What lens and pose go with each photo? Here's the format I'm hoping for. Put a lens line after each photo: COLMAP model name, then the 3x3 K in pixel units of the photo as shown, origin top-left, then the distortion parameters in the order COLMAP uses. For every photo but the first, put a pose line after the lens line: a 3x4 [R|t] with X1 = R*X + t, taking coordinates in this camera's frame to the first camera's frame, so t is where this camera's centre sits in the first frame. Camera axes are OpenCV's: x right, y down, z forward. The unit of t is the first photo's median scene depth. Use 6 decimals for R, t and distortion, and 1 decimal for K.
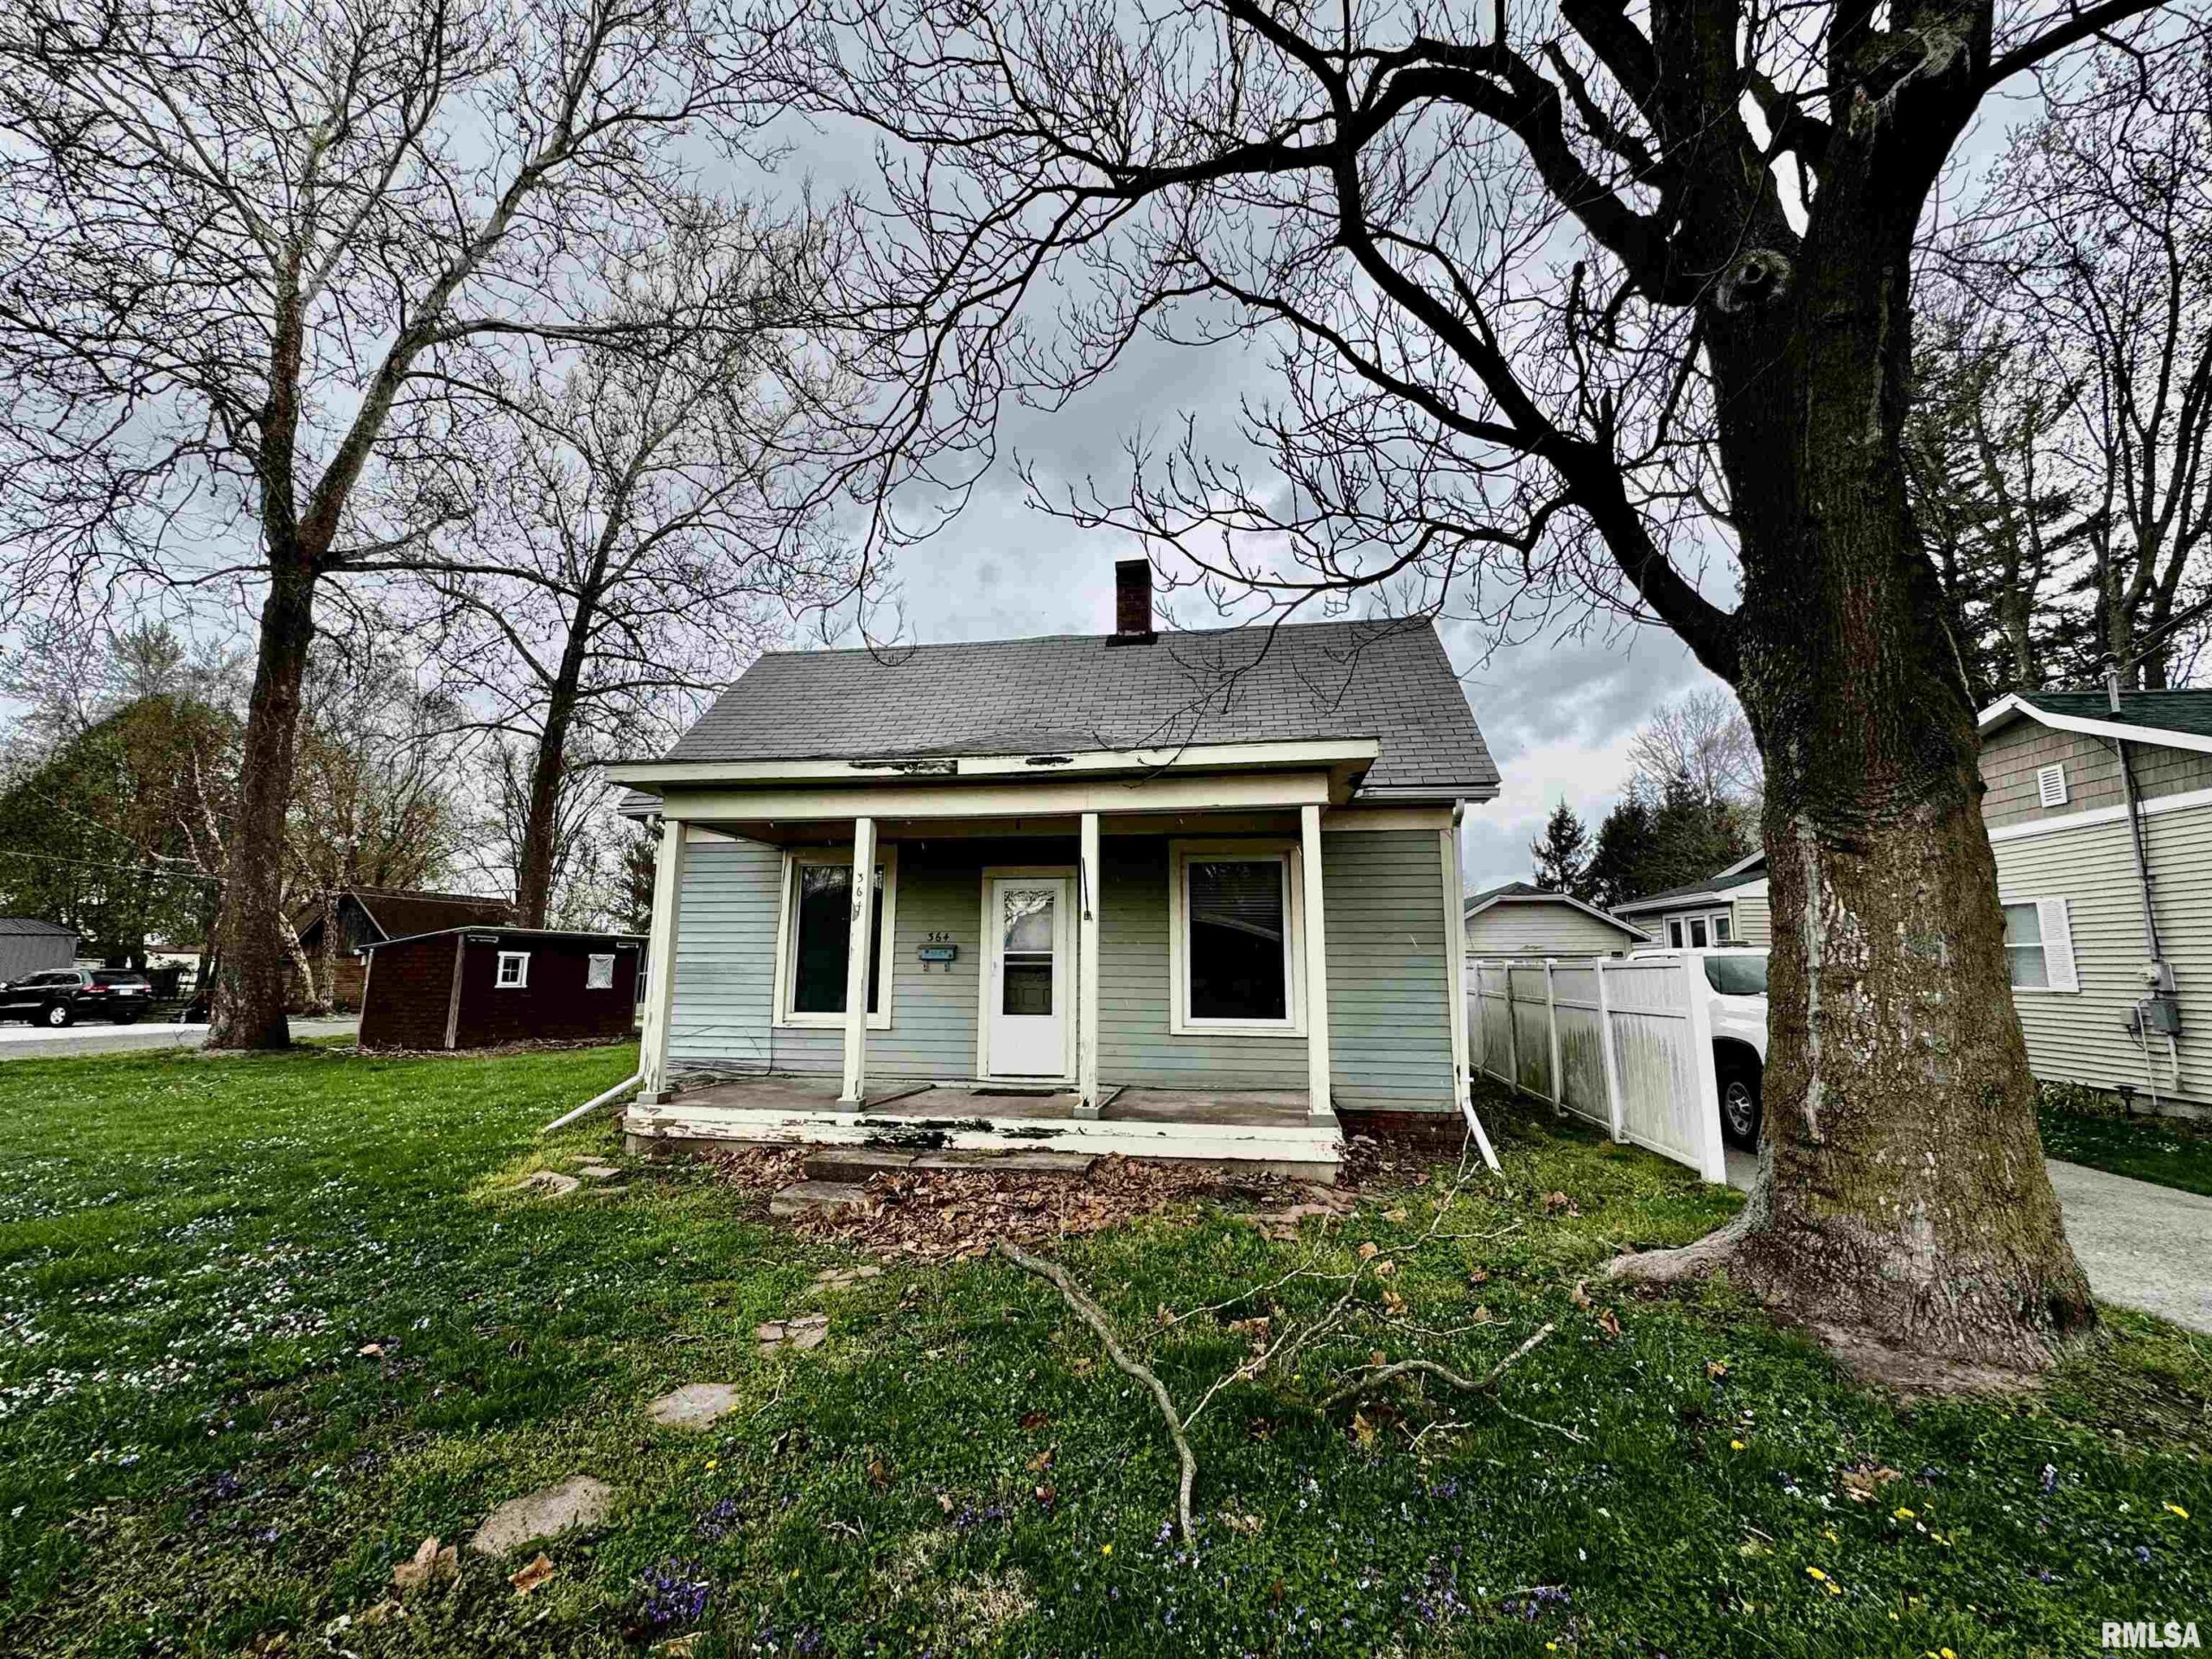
lens RADIAL K [[883.1, 0, 1108.9], [0, 883.1, 829.9], [0, 0, 1]] dist [-0.003495, 0.000411]
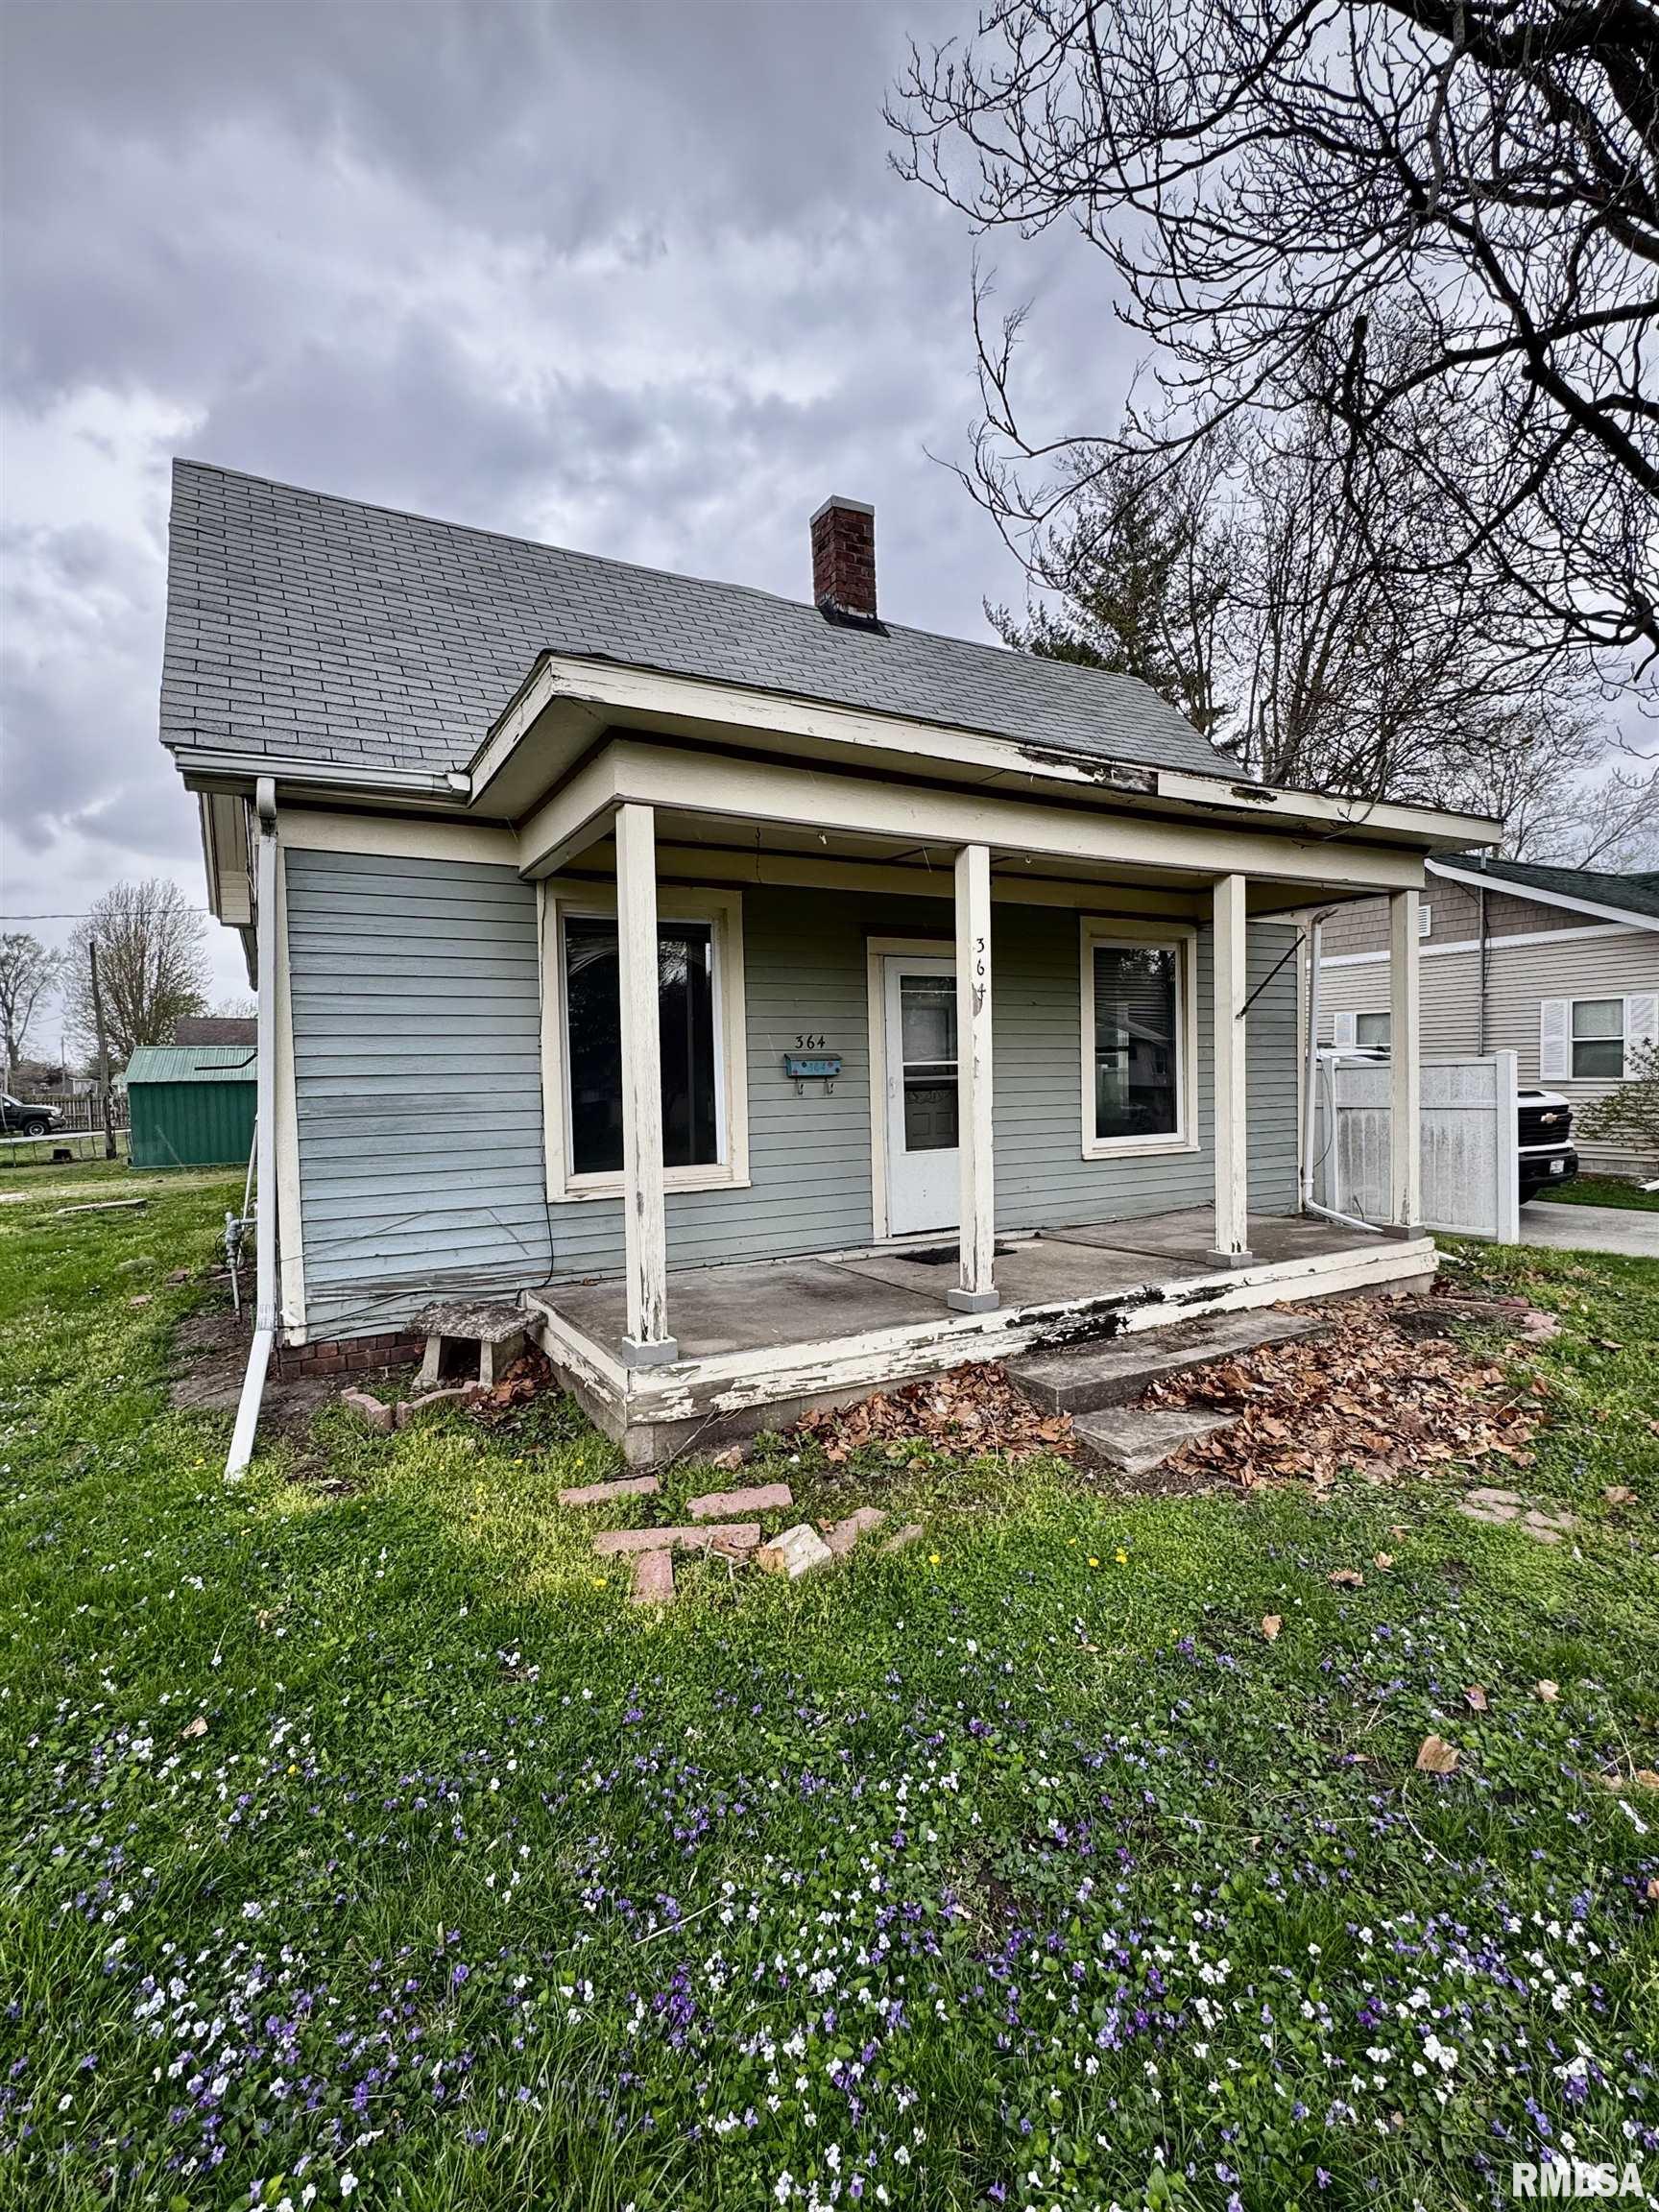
lens RADIAL K [[1031.7, 0, 836.0], [0, 1031.7, 1104.3], [0, 0, 1]] dist [-0.002511, 0.000053]
pose [[0.781139, -0.042070, 0.622938, -0.699049], [-0.069975, 0.985542, 0.154305, 0.051687], [-0.620423, -0.164124, 0.766902, 0.426089]]
